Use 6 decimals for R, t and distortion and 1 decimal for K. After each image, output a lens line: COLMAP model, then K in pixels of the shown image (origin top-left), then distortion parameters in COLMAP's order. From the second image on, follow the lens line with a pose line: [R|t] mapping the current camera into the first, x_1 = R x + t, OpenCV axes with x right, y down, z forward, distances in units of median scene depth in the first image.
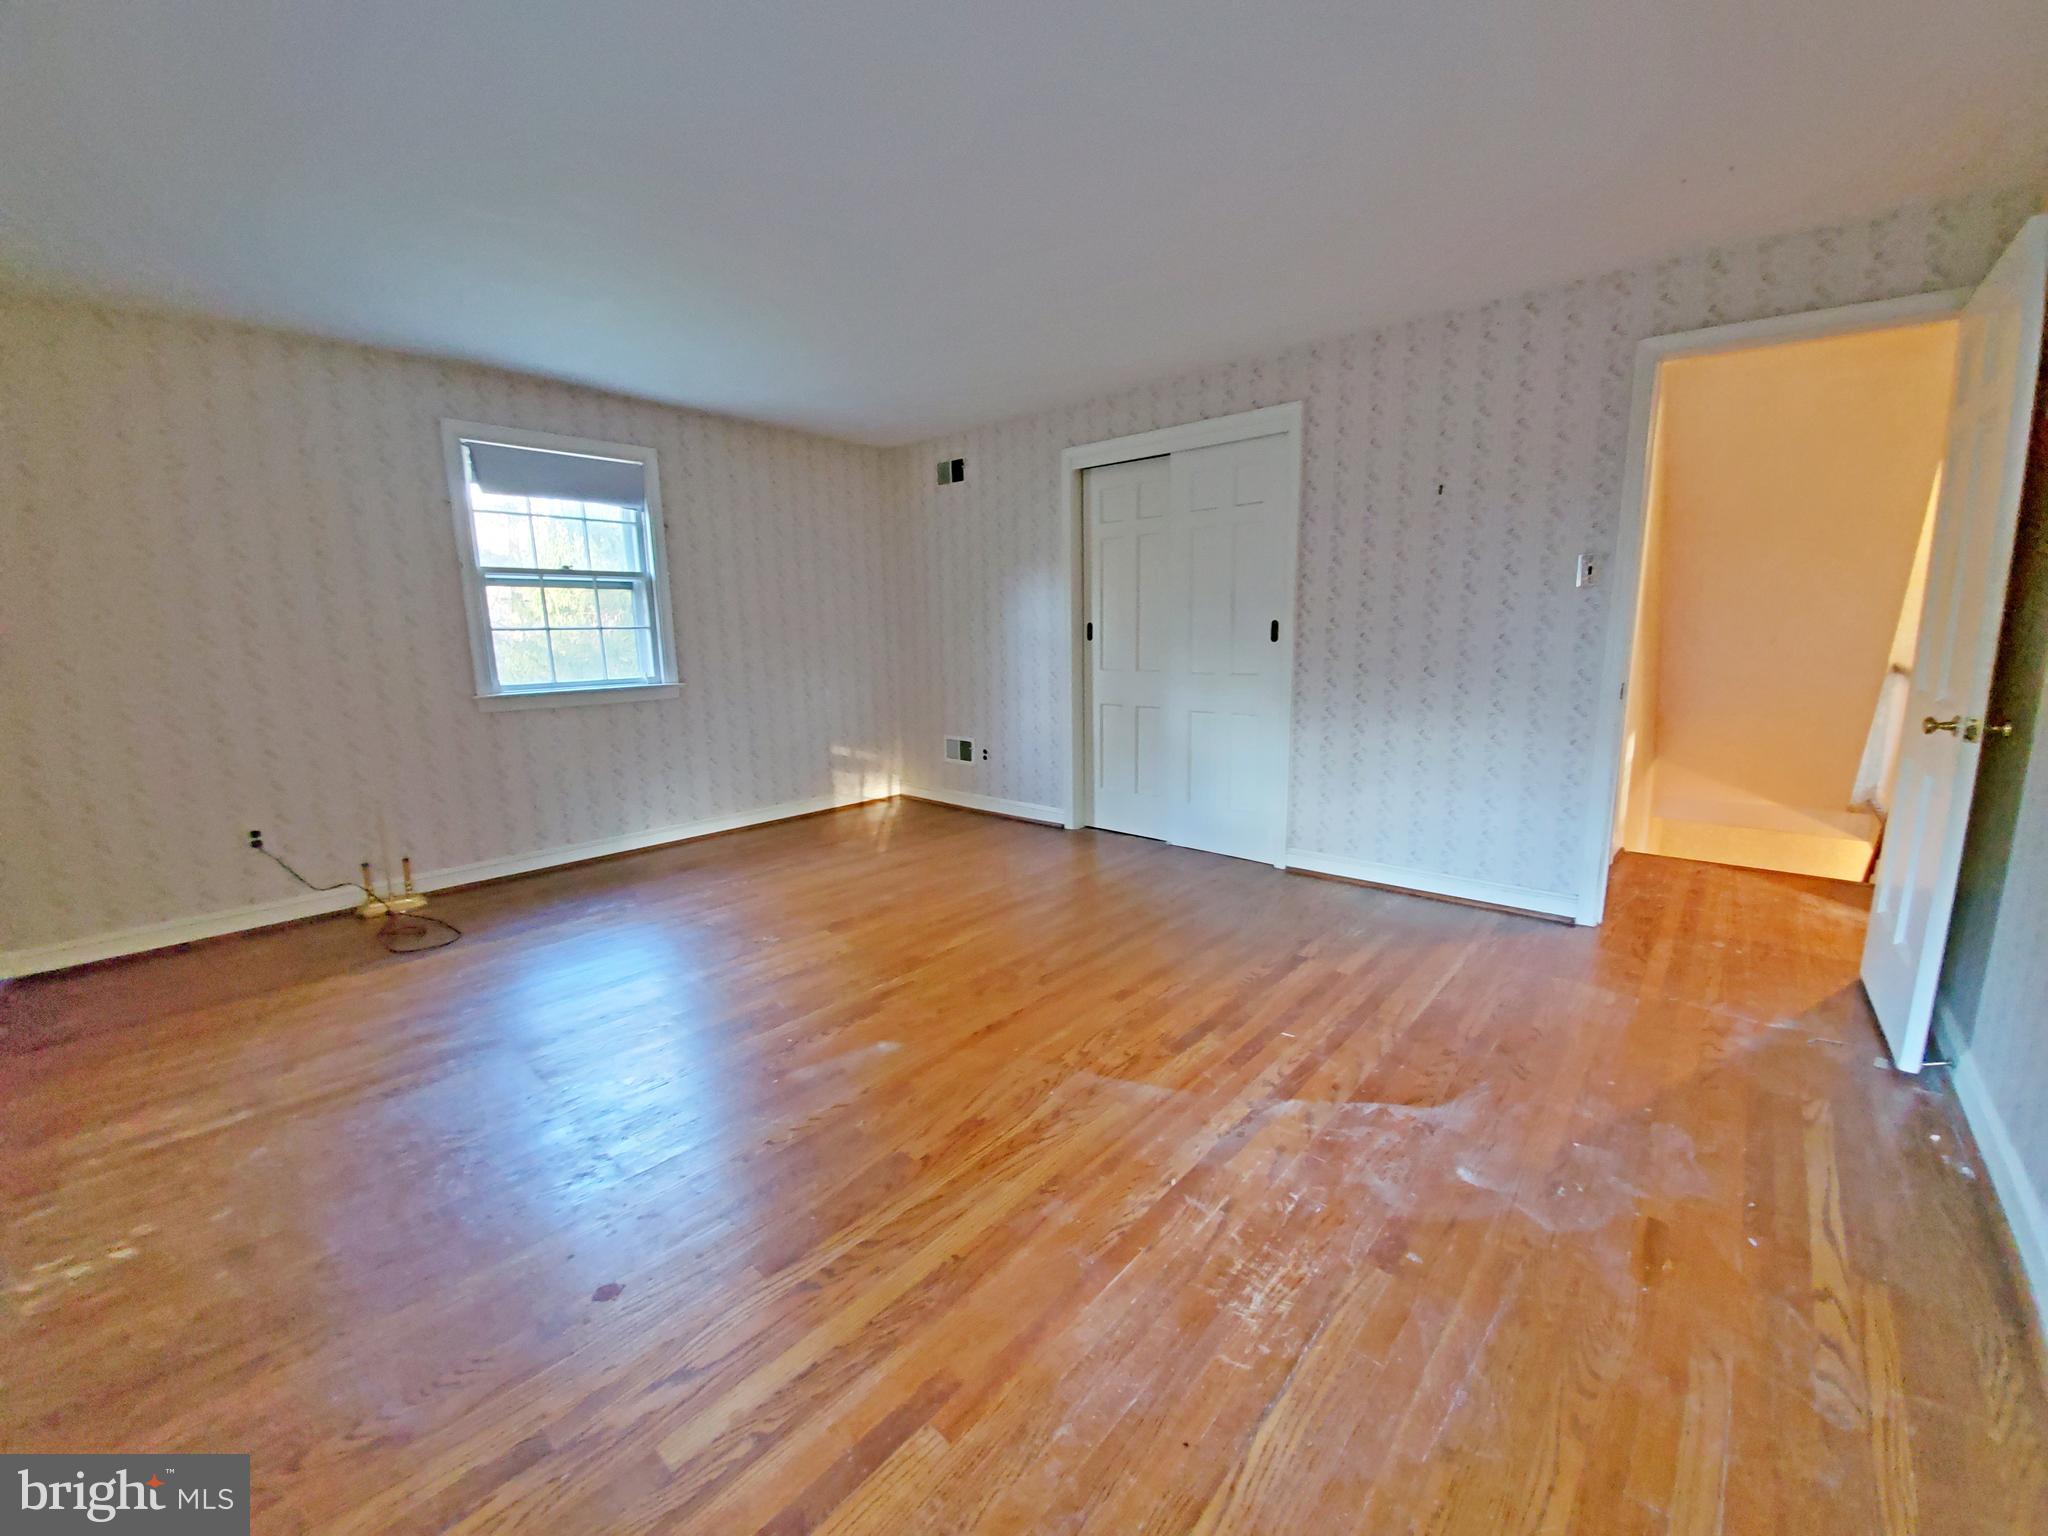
lens RADIAL K [[808.0, 0, 1020.7], [0, 808.0, 774.3], [0, 0, 1]] dist [0.009234, -0.014563]
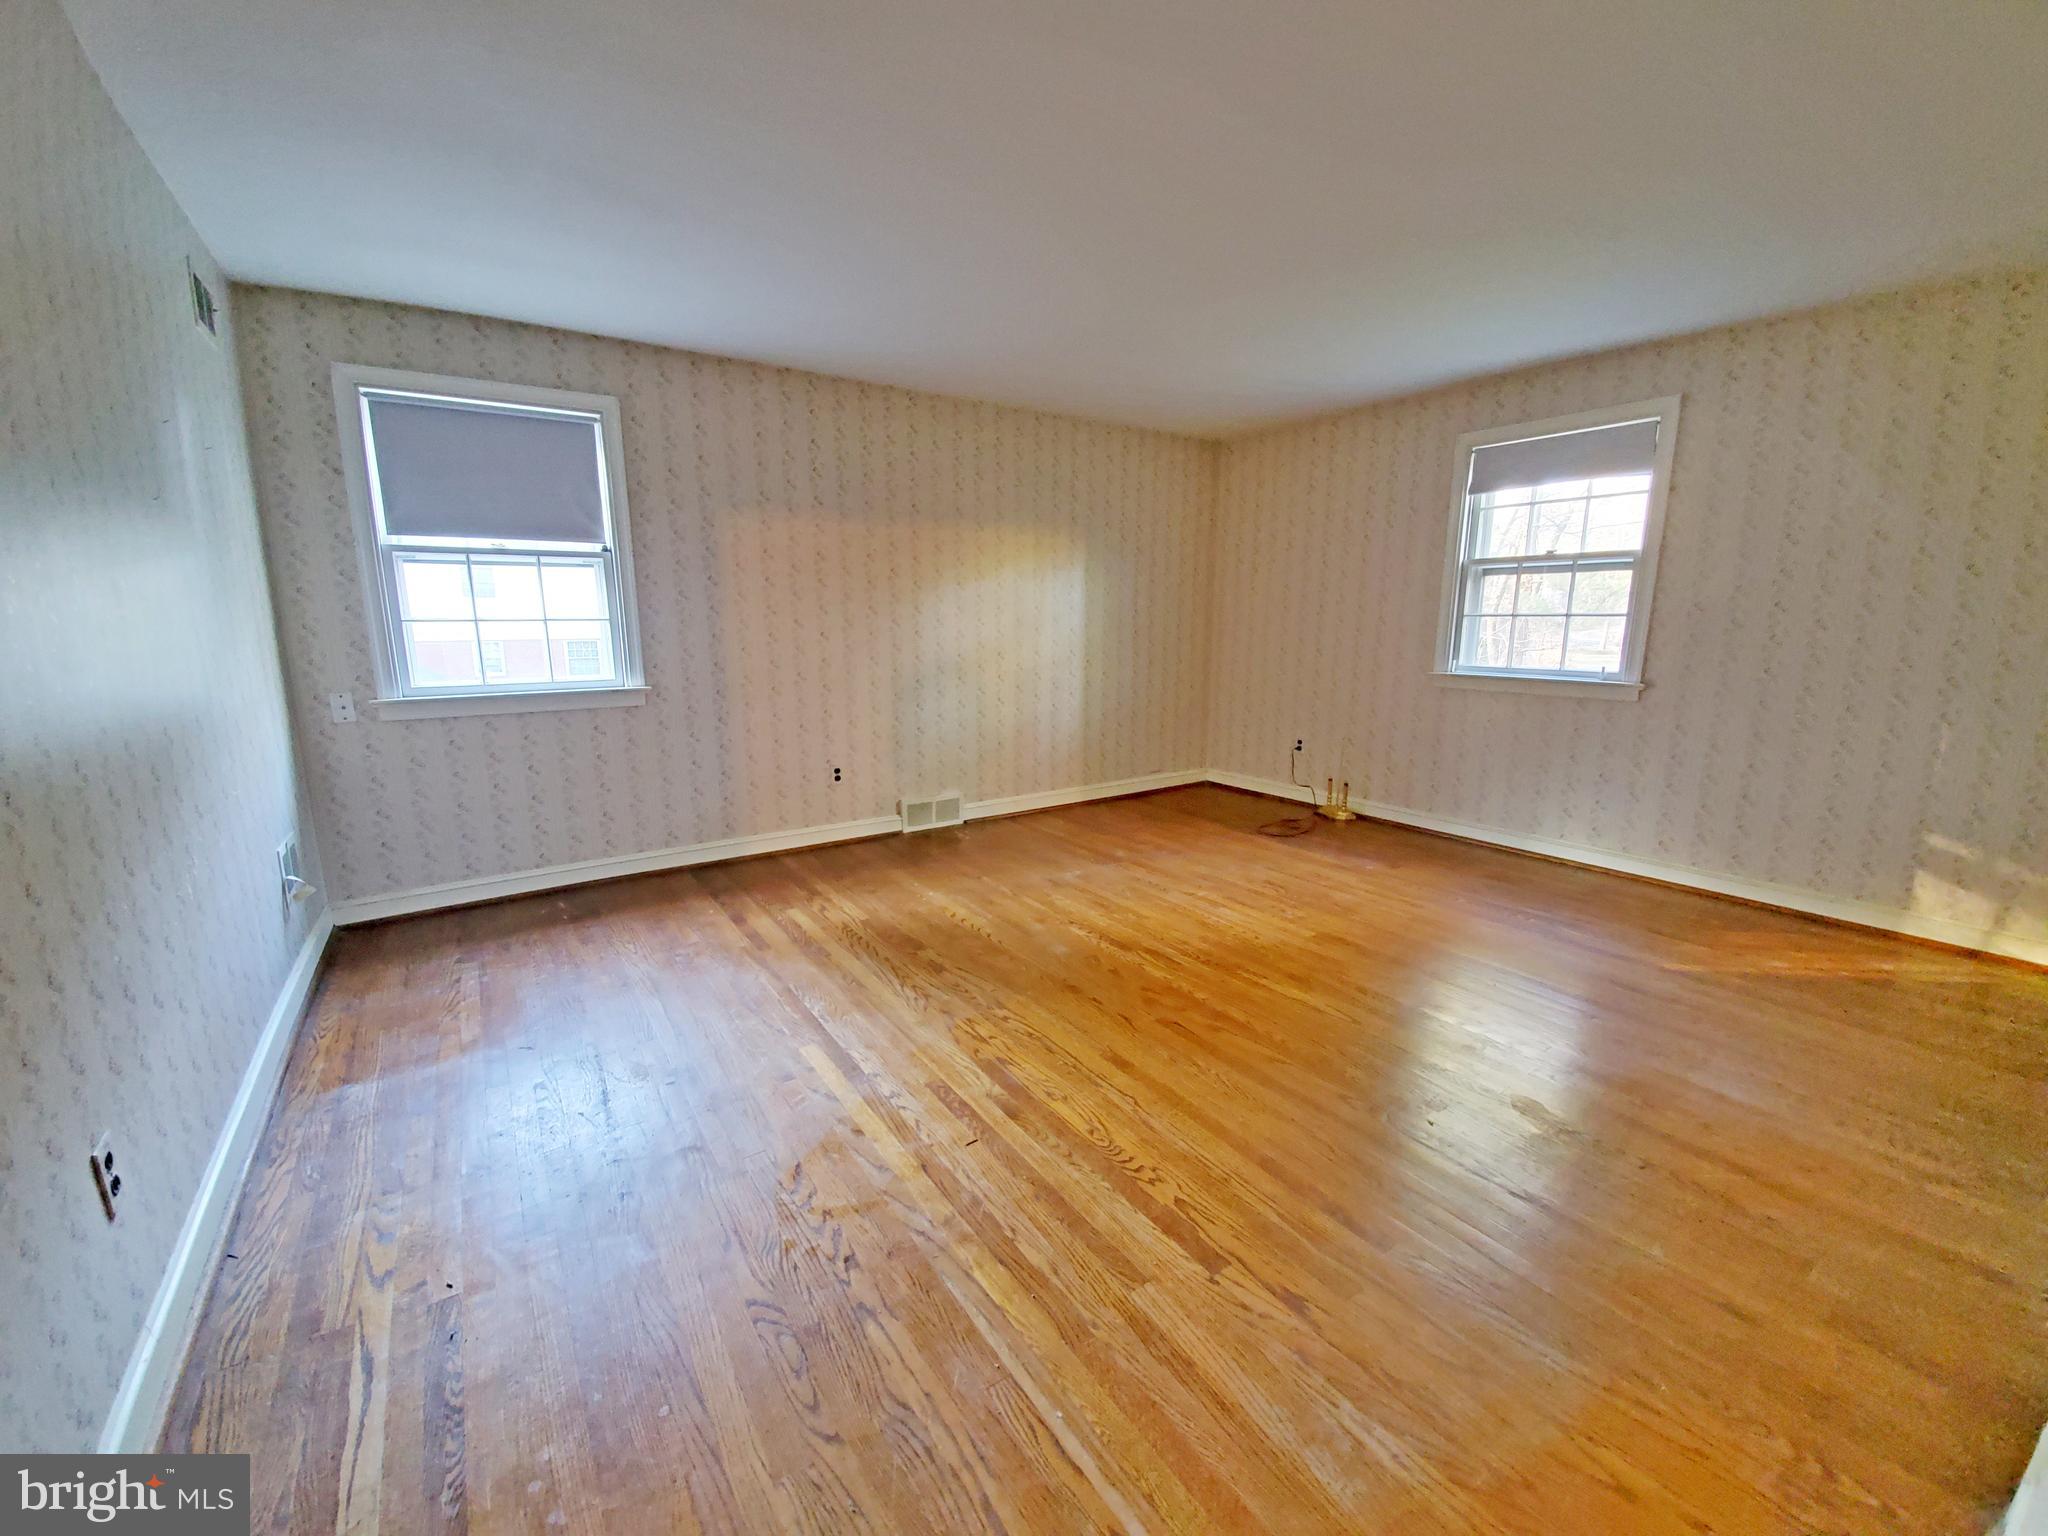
lens RADIAL K [[808.0, 0, 1020.7], [0, 808.0, 774.3], [0, 0, 1]] dist [0.009234, -0.014563]
pose [[-0.242679, 0.203960, -0.948424, 0.815588], [-0.164689, 0.954796, 0.247470, -0.193204], [0.956025, 0.216250, -0.198119, 0.907412]]
